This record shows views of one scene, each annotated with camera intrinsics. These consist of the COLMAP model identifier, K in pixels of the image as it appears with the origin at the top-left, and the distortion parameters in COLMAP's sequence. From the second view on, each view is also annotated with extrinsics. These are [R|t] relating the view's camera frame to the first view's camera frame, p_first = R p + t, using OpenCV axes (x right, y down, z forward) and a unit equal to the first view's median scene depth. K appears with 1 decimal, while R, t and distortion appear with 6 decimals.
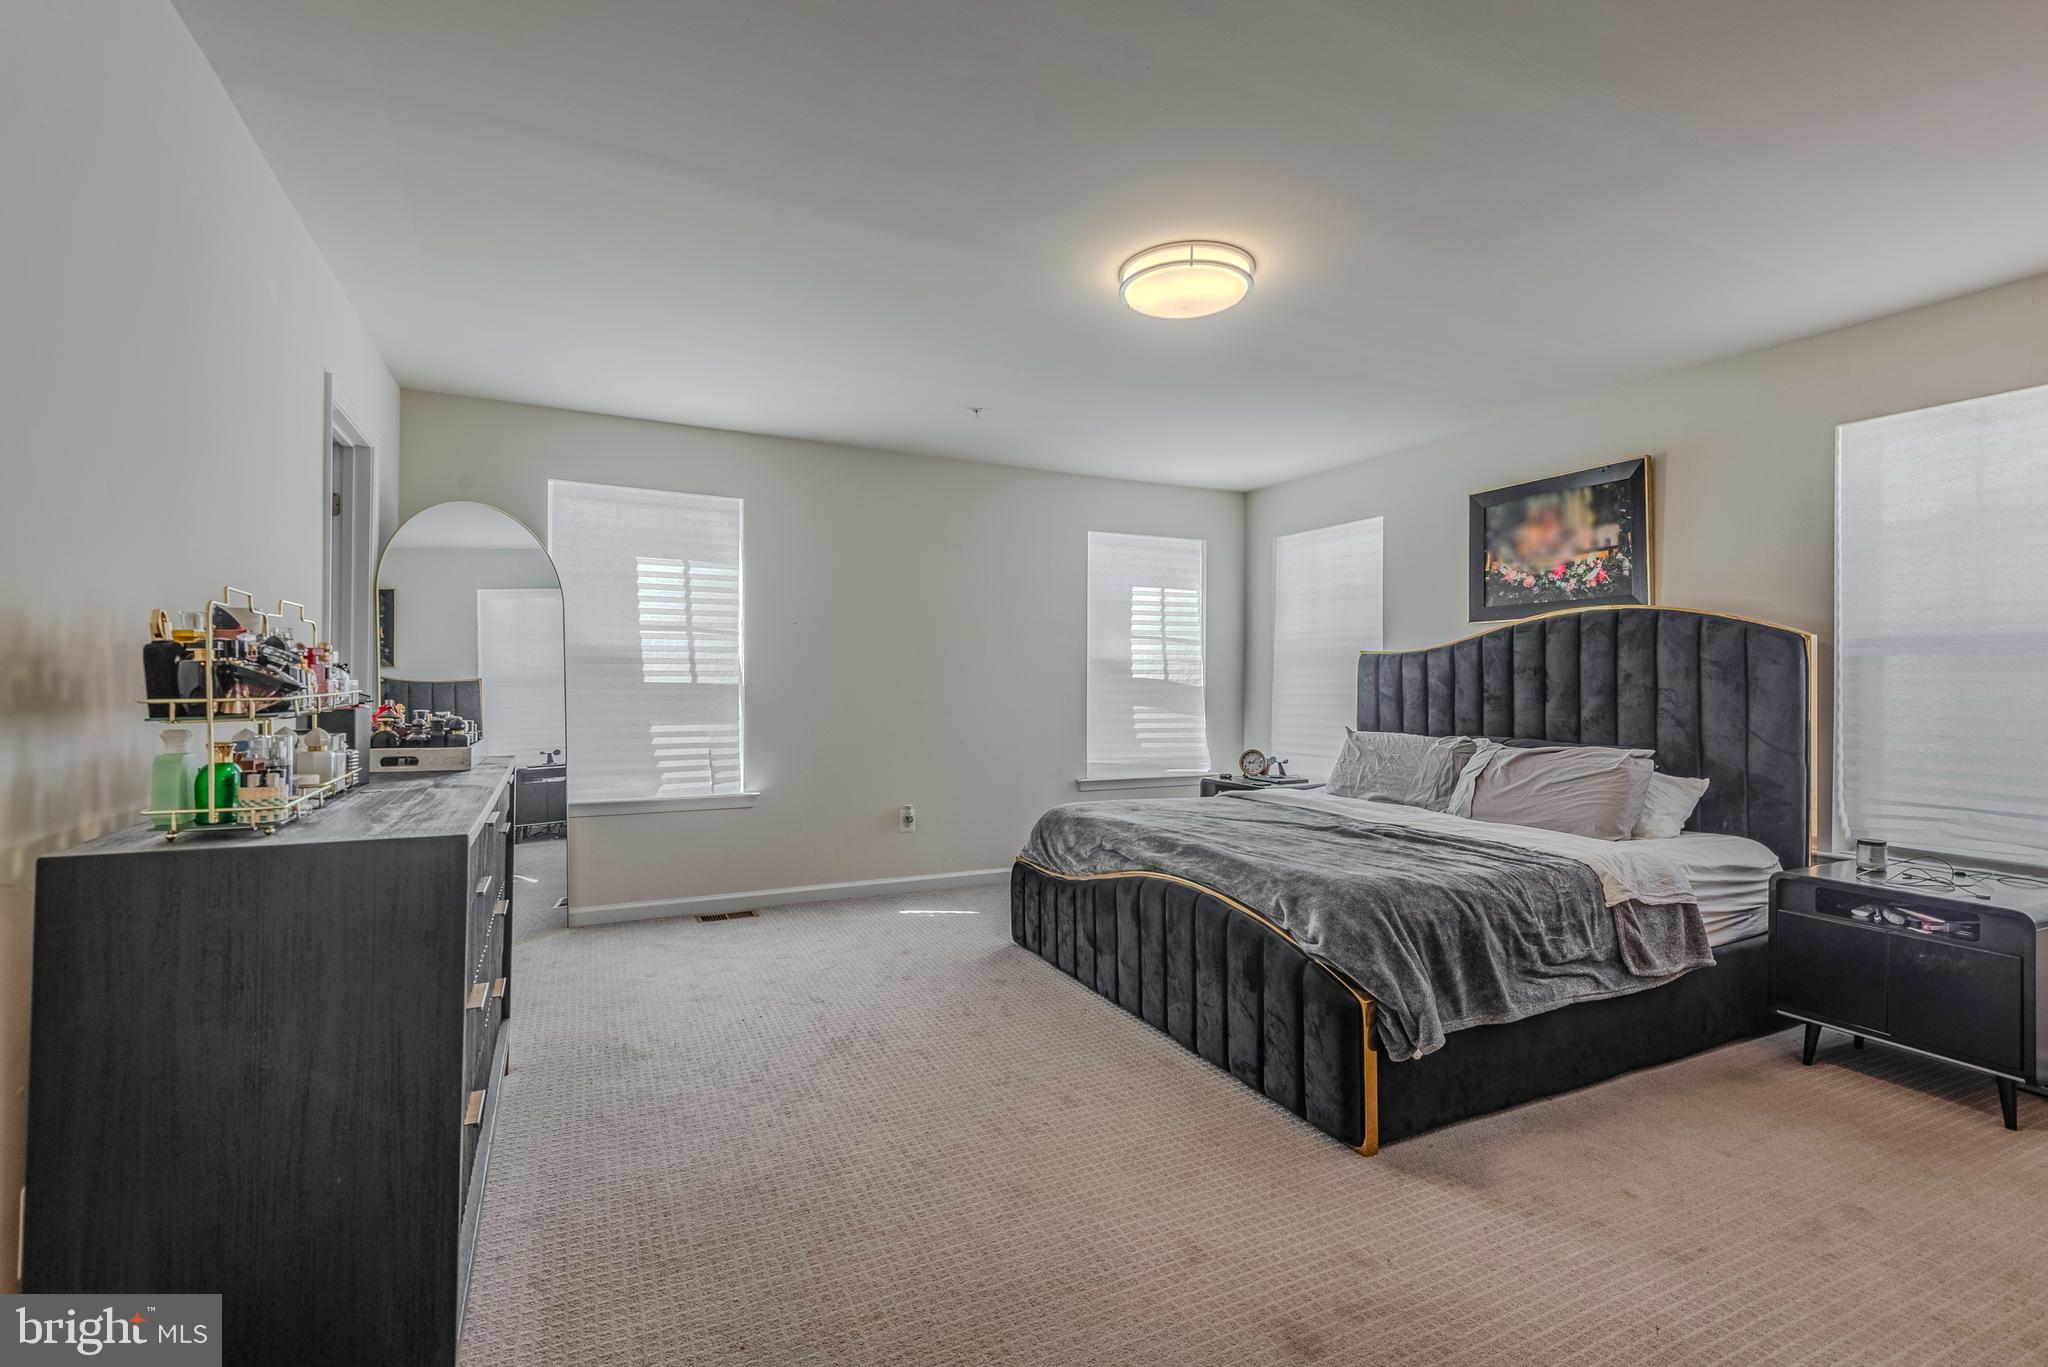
lens RADIAL K [[913.7, 0, 1014.2], [0, 913.7, 675.9], [0, 0, 1]] dist [0.046709, -0.023377]
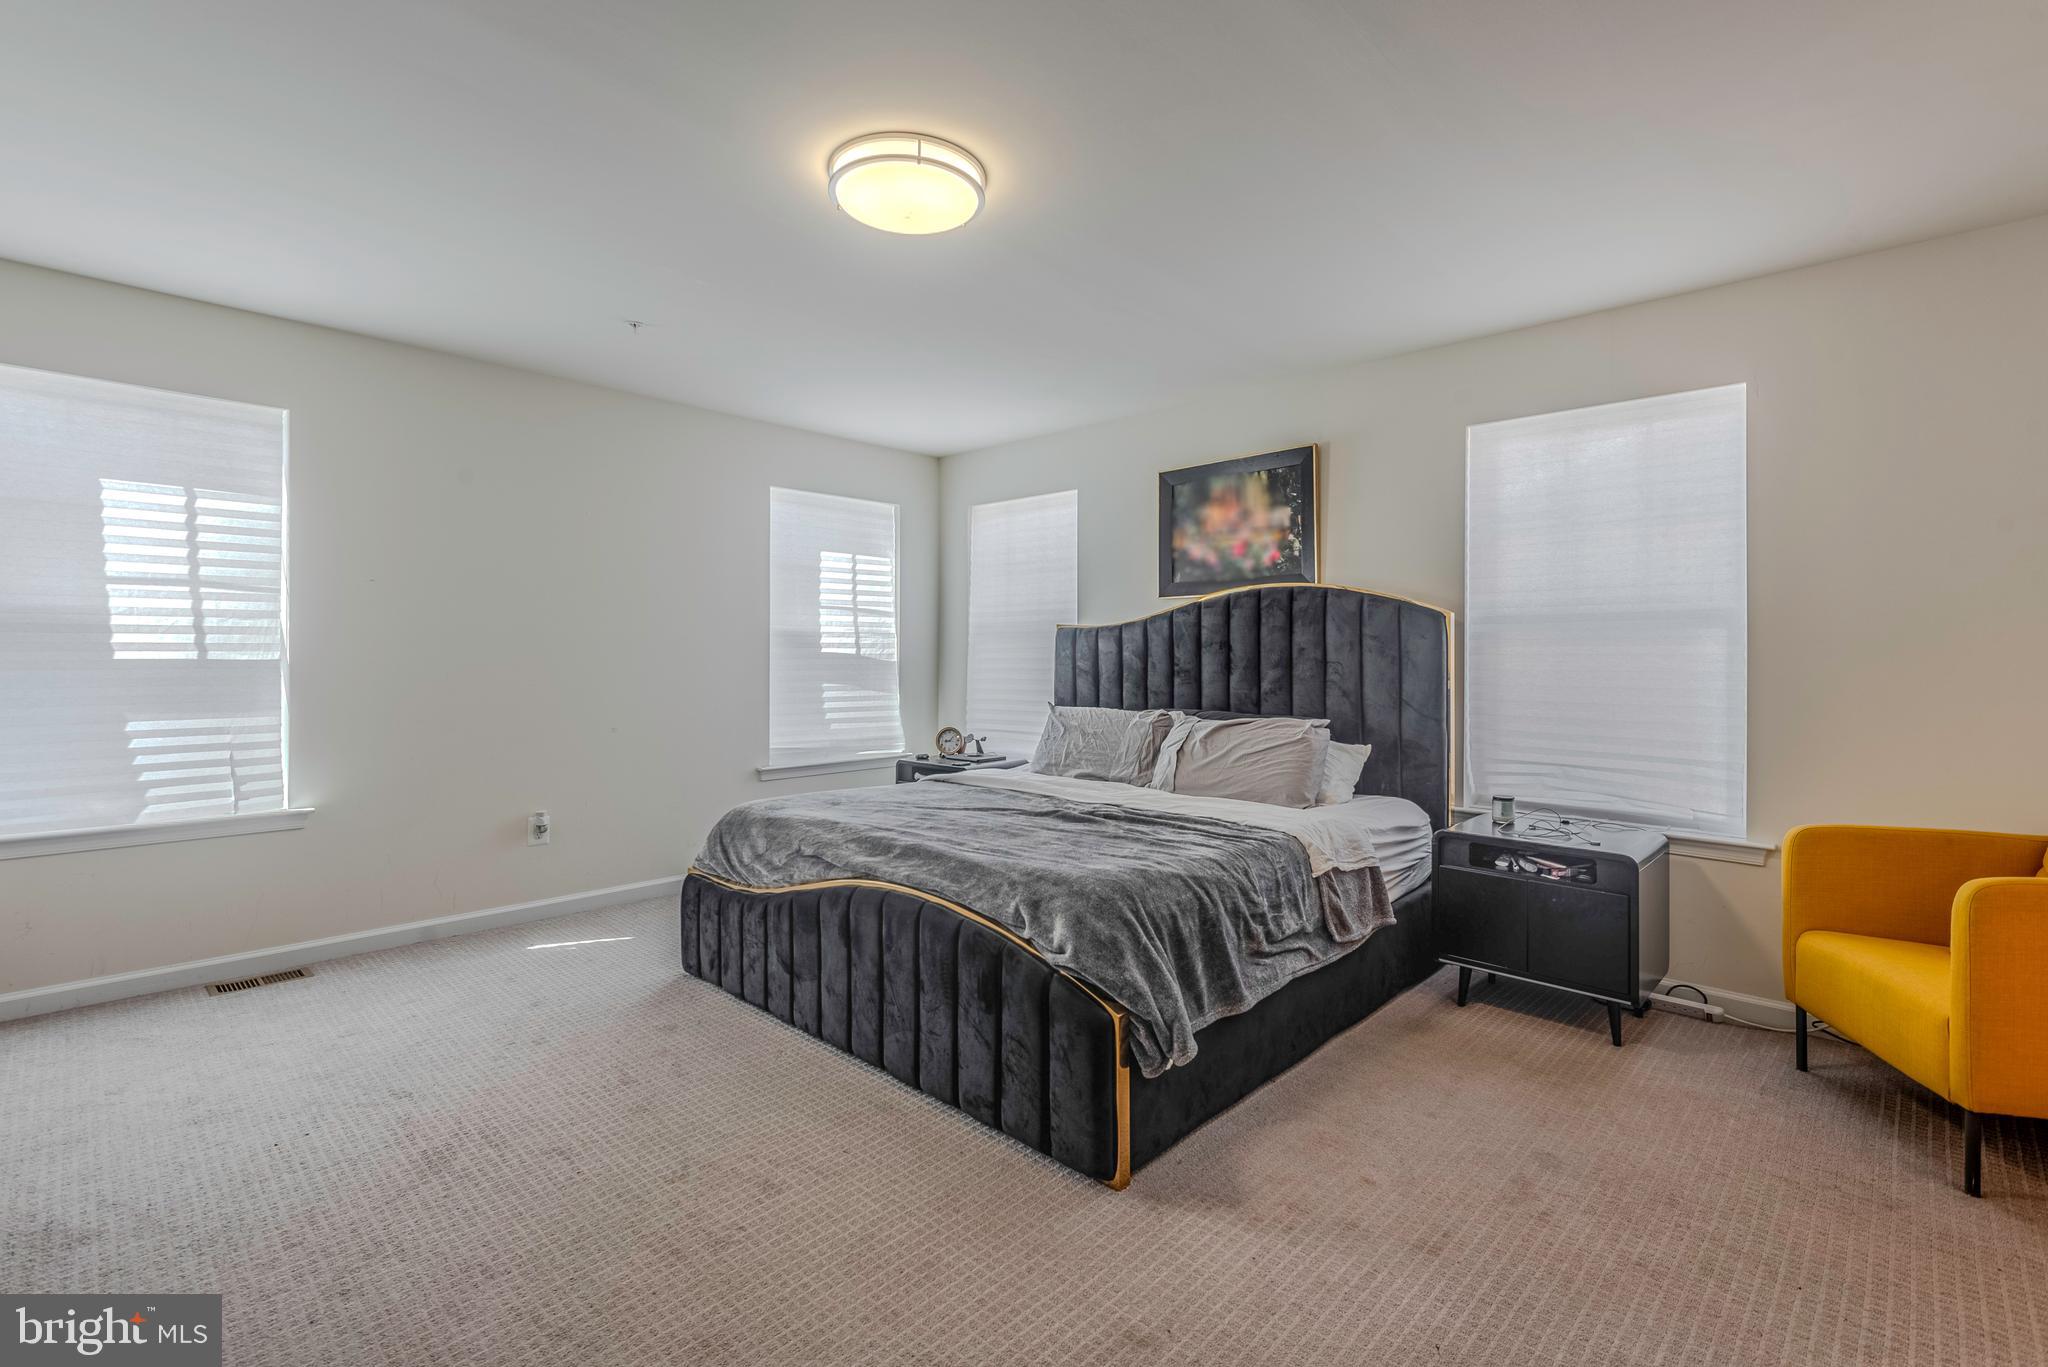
lens RADIAL K [[921.3, 0, 1013.4], [0, 921.3, 648.7], [0, 0, 1]] dist [0.042797, -0.023904]
pose [[0.936911, -0.000114, 0.349568, -0.018305], [0.000546, 0.999999, -0.001136, -0.000057], [-0.349568, 0.001256, 0.936910, 0.129681]]
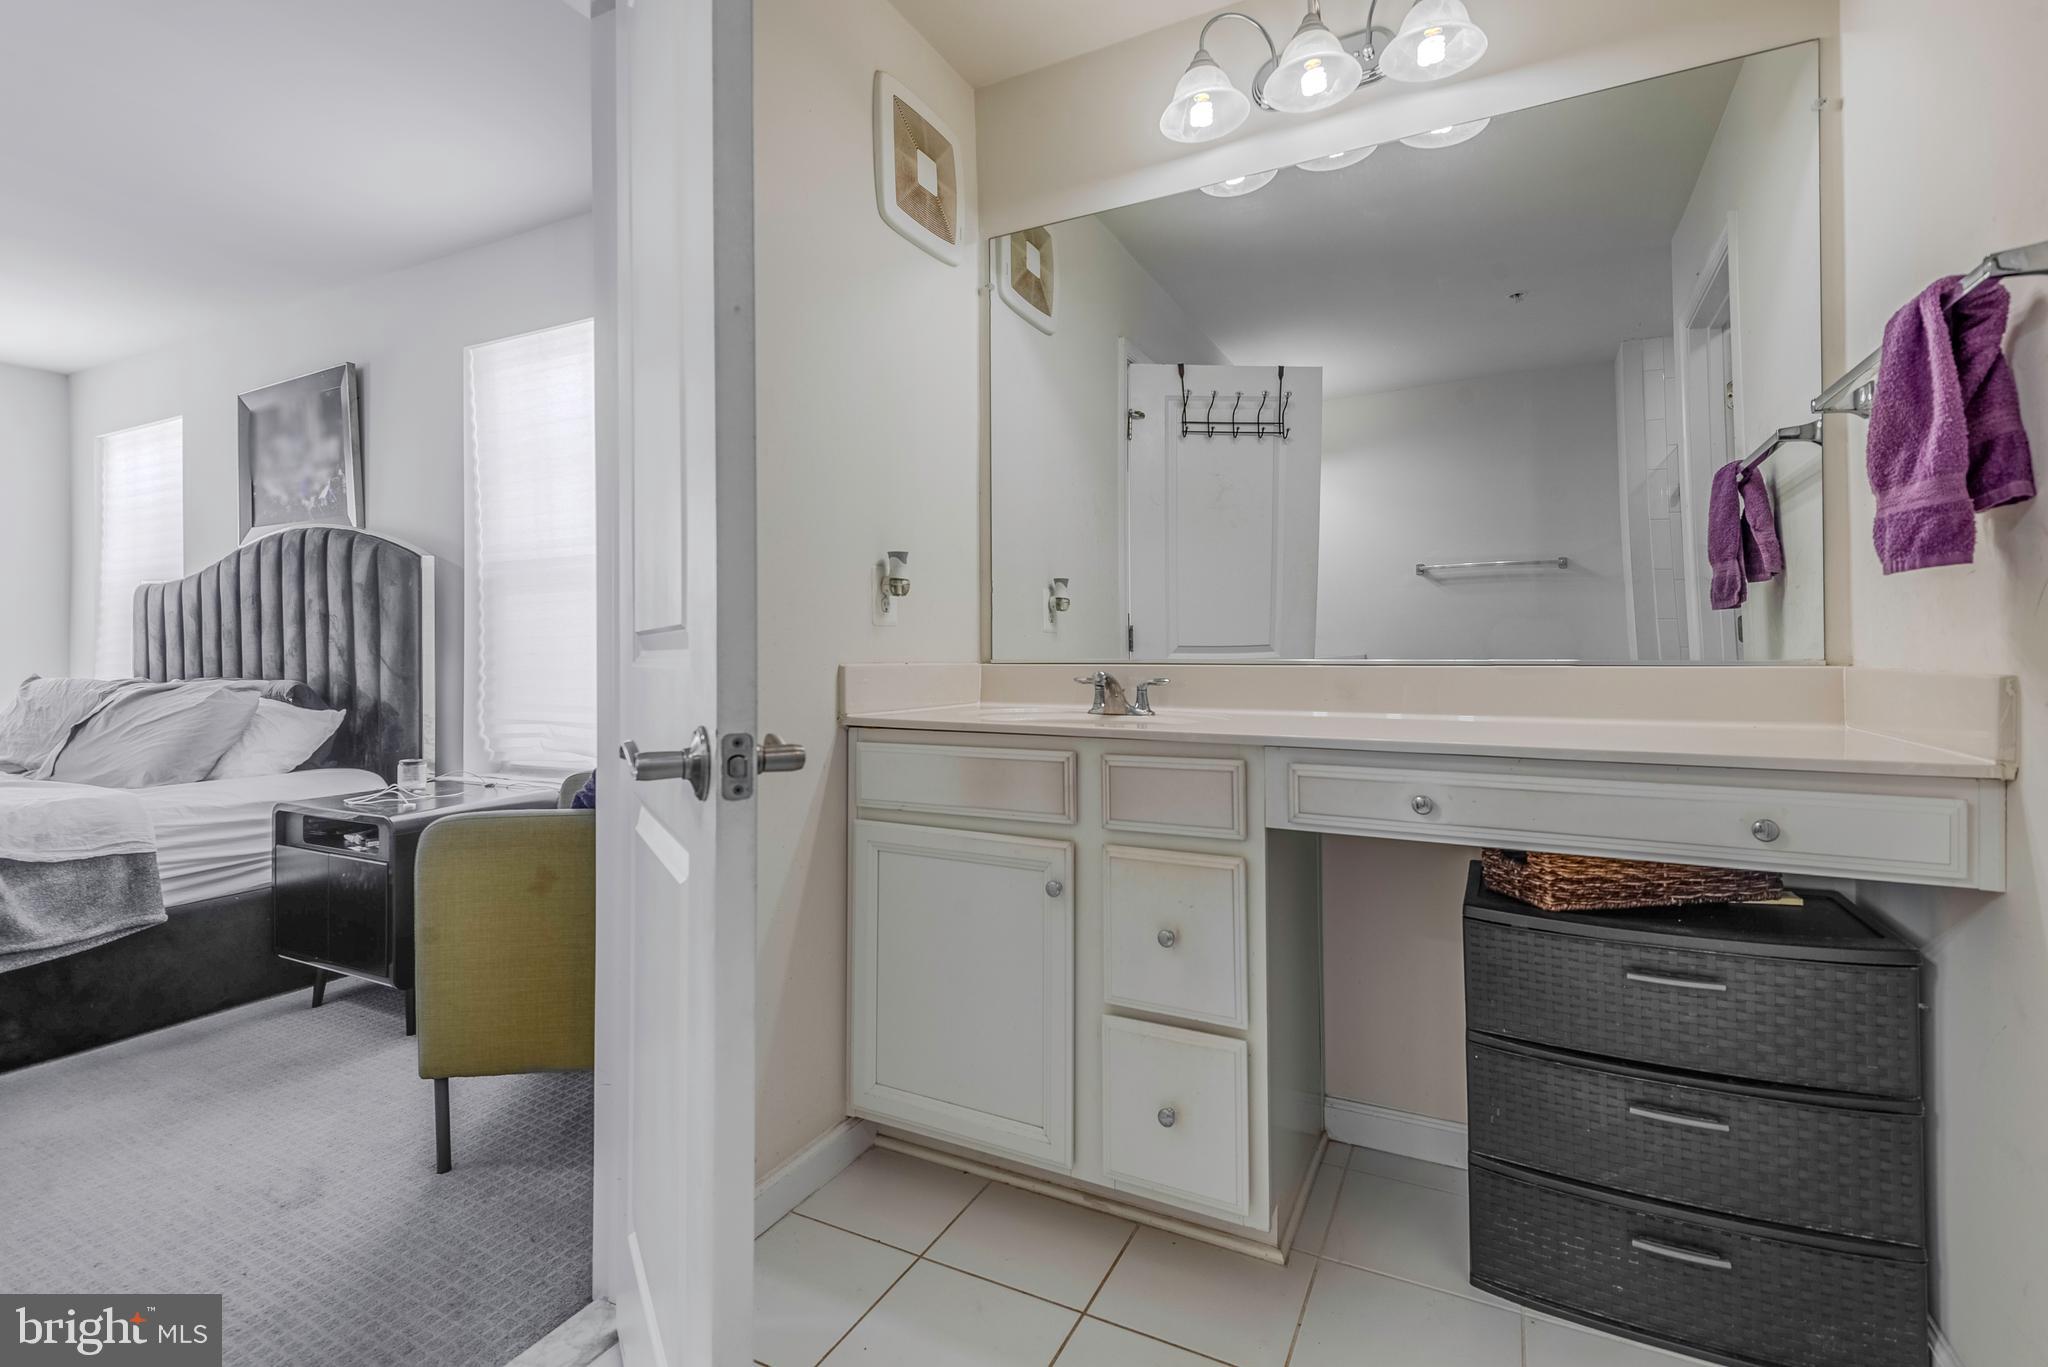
lens RADIAL K [[926.8, 0, 1020.9], [0, 926.8, 641.2], [0, 0, 1]] dist [-0.000473, -0.000242]
pose [[0.795909, -0.006586, 0.605380, 0.696775], [0.009598, 0.999952, -0.001740, 0.048857], [-0.605340, 0.007196, 0.795935, -0.135751]]
